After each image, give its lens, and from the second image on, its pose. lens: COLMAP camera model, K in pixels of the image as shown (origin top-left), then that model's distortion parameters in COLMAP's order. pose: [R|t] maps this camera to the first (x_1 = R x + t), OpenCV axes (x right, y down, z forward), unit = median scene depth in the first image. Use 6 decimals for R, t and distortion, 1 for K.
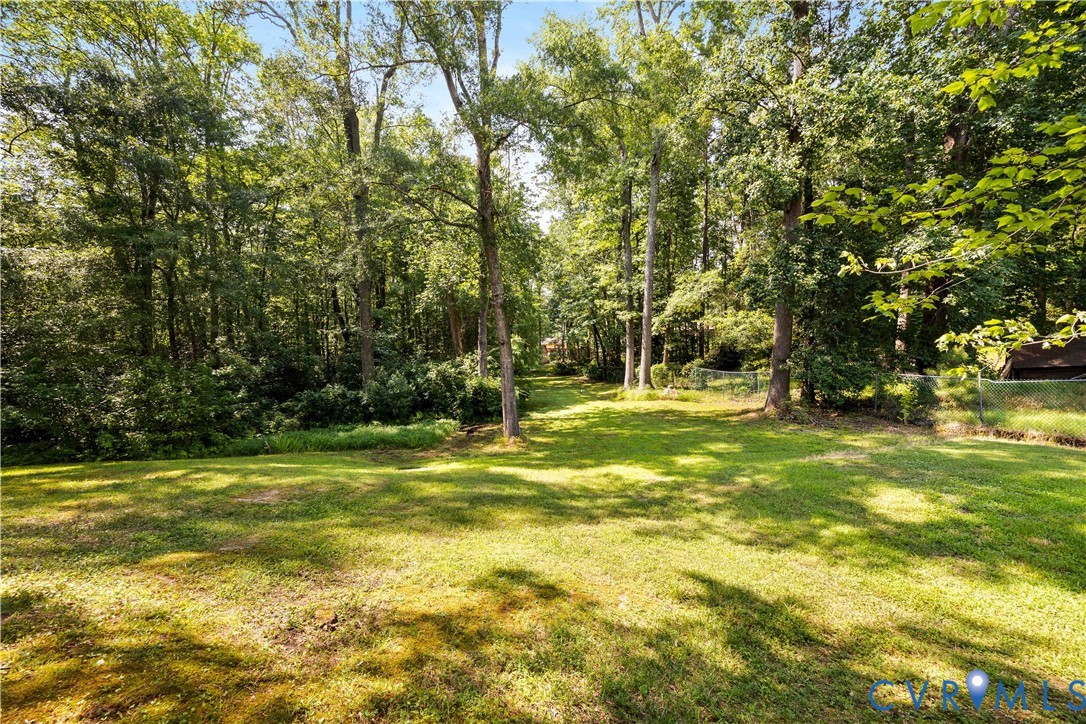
lens RADIAL K [[427.5, 0, 541.4], [0, 427.5, 362.2], [0, 0, 1]] dist [0.011148, 0.000019]
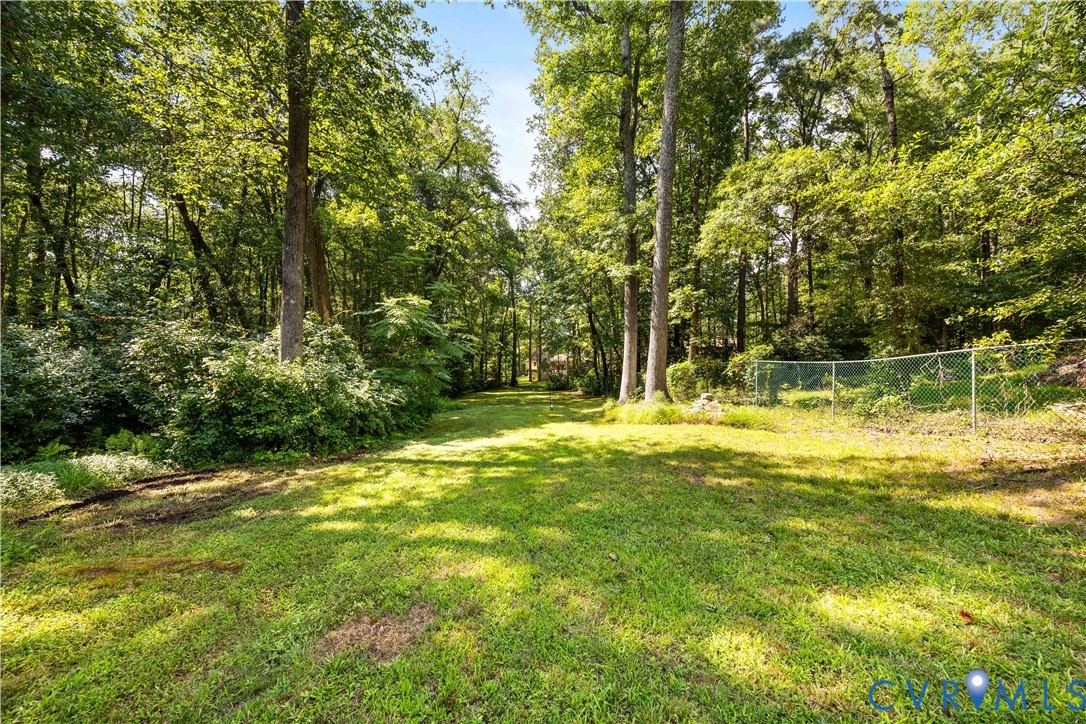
lens RADIAL K [[427.5, 0, 541.4], [0, 427.5, 362.2], [0, 0, 1]] dist [0.011148, 0.000019]
pose [[0.998910, 0.025576, -0.039043, 0.116453], [-0.027595, 0.998262, -0.052080, 0.042344], [0.037643, 0.053101, 0.997879, 0.444353]]
